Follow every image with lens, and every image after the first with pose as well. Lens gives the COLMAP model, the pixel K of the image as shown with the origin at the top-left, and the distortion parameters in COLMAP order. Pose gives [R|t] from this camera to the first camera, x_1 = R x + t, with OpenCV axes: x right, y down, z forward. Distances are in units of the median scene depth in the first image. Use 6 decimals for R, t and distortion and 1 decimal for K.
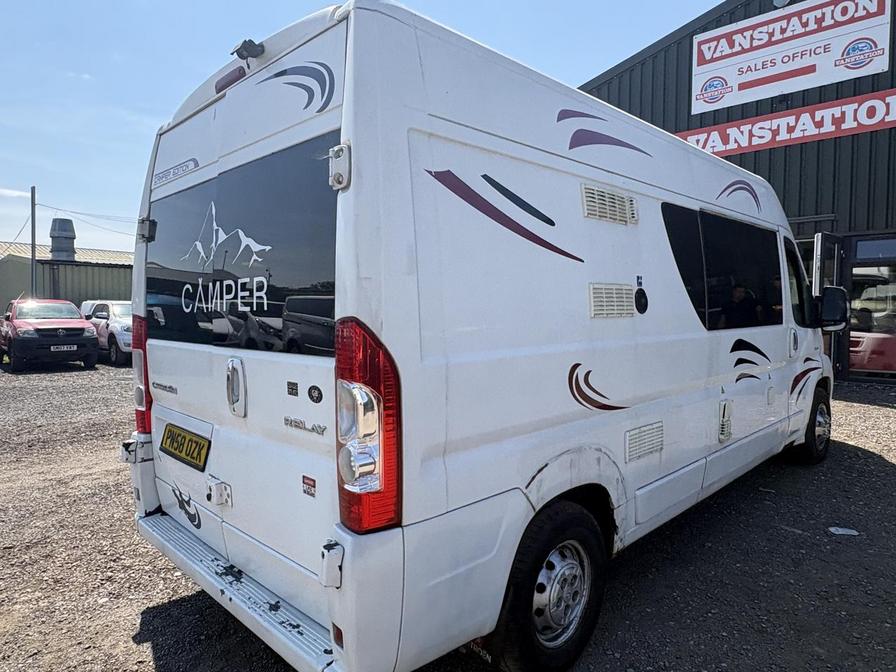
lens RADIAL K [[573.7, 0, 447.1], [0, 573.7, 333.8], [0, 0, 1]] dist [-0.000615, 0.003224]
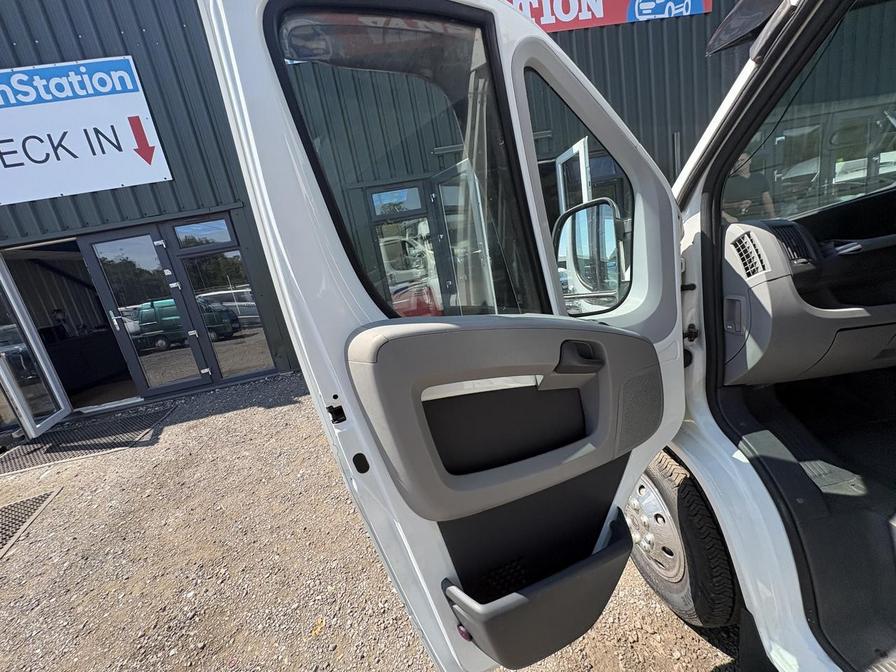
lens RADIAL K [[352.4, 0, 445.8], [0, 352.4, 334.2], [0, 0, 1]] dist [0.000615, -0.000147]
pose [[0.612445, -0.292612, 0.734363, 0.071664], [0.213334, 0.955682, 0.202882, -0.048313], [-0.761183, 0.032410, 0.647727, 0.778302]]
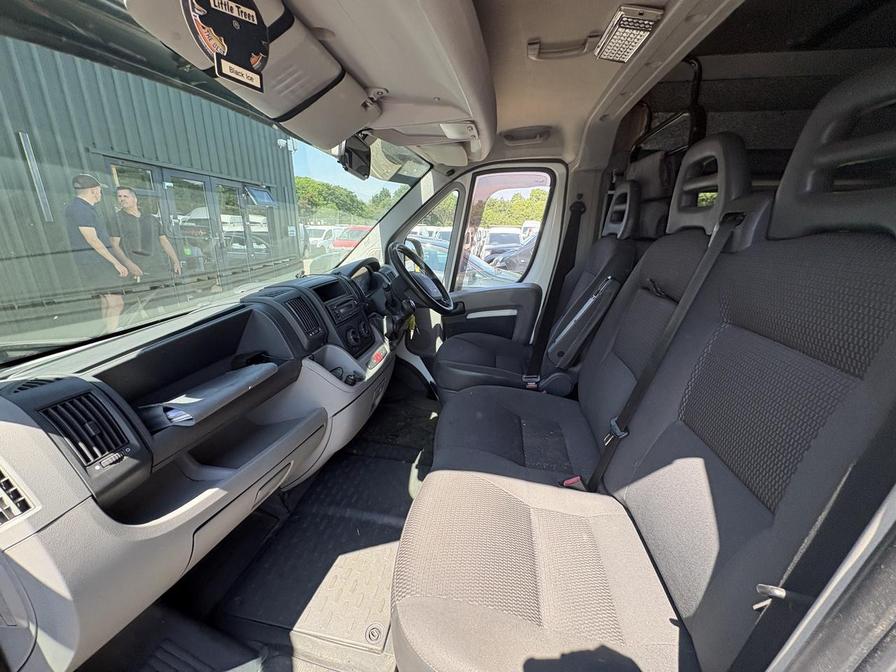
lens RADIAL K [[358.0, 0, 448.0], [0, 358.0, 336.0], [0, 0, 1]] dist [0.000950, -0.000112]
pose [[-0.607095, -0.243318, 0.756460, 0.153707], [0.012437, 0.948940, 0.315211, -0.066494], [-0.794532, 0.200771, -0.573071, 0.745669]]
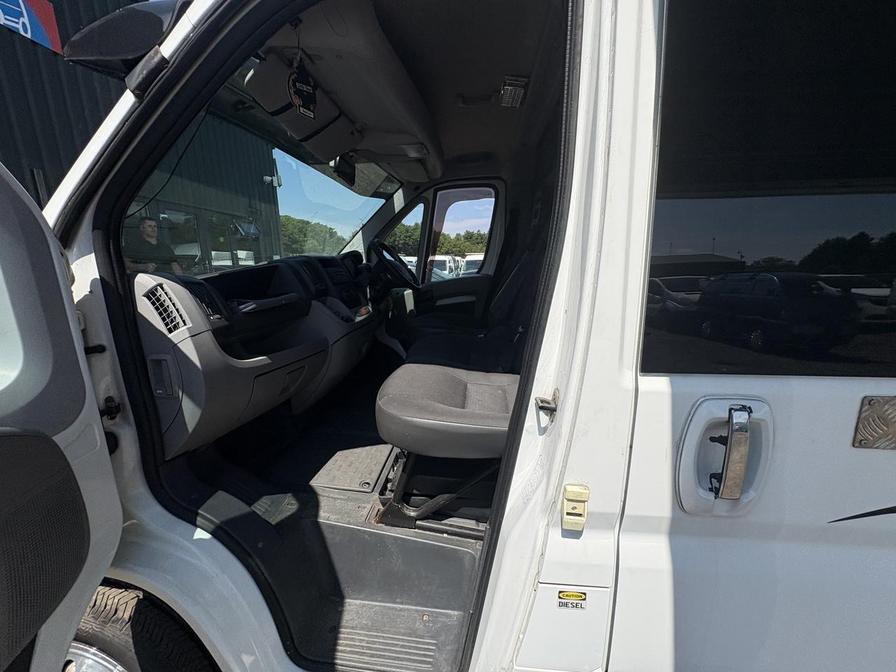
lens RADIAL K [[360.1, 0, 448.8], [0, 360.1, 337.8], [0, 0, 1]] dist [0.003353, -0.000329]
pose [[-0.650401, -0.154579, 0.743696, 0.091412], [0.037937, 0.971242, 0.235052, -0.041597], [-0.758643, 0.181091, -0.625833, 0.781869]]
